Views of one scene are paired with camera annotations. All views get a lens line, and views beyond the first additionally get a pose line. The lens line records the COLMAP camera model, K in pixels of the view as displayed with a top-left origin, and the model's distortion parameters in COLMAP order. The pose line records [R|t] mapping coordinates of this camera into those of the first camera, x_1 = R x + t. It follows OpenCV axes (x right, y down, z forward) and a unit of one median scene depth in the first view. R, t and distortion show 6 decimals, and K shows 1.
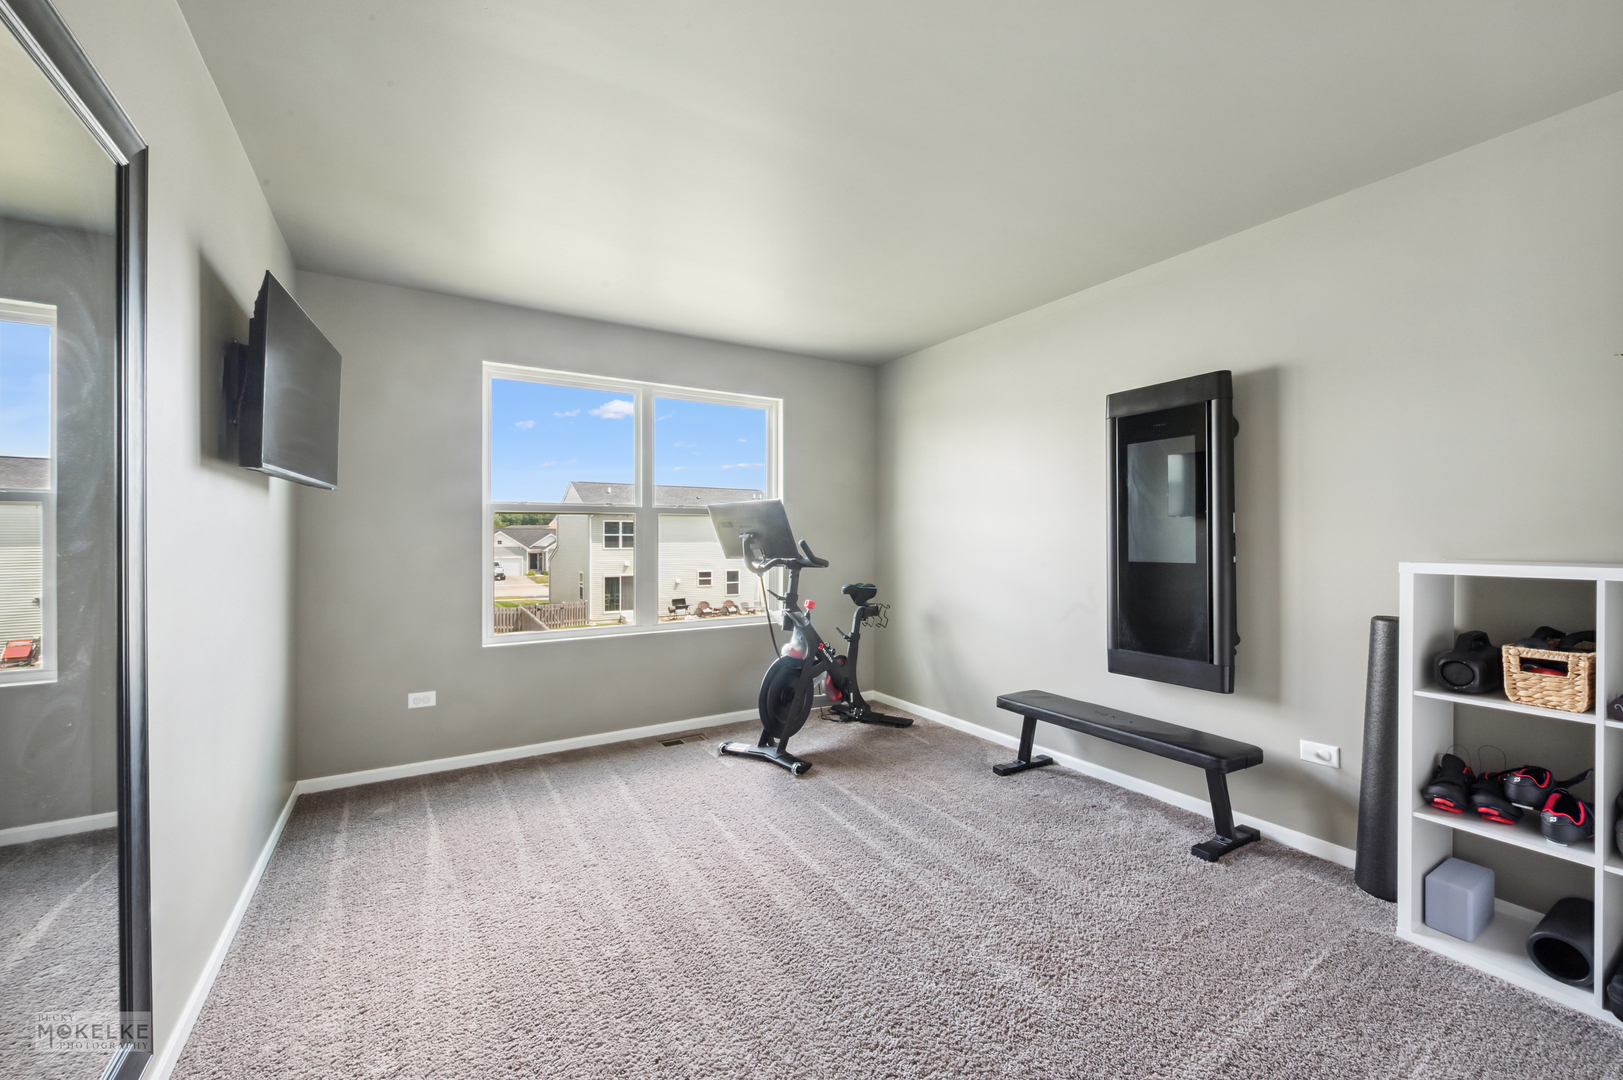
lens RADIAL K [[643.1, 0, 804.0], [0, 643.1, 537.9], [0, 0, 1]] dist [0.000055, 0.000300]
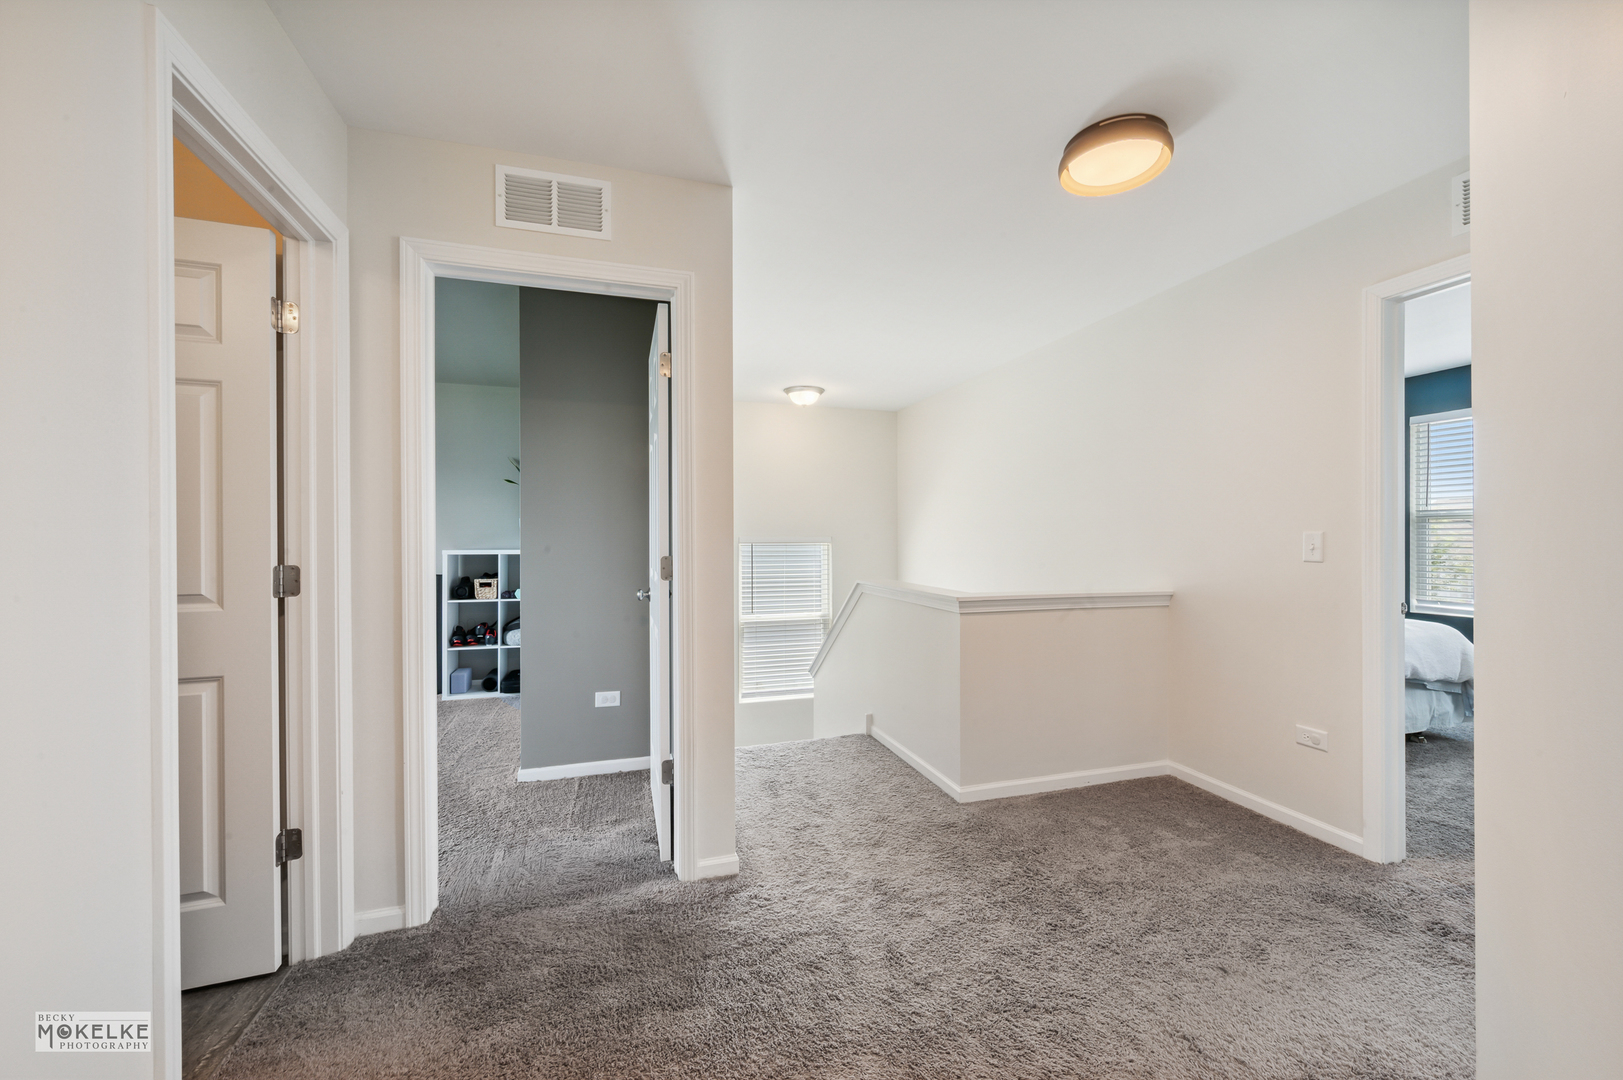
lens RADIAL K [[643.1, 0, 809.4], [0, 643.1, 538.4], [0, 0, 1]] dist [0.000055, 0.000300]
pose [[0.228835, -0.001453, 0.973464, -1.227844], [0.003427, 0.999994, 0.000687, -0.002965], [-0.973459, 0.003178, 0.228839, -0.994499]]
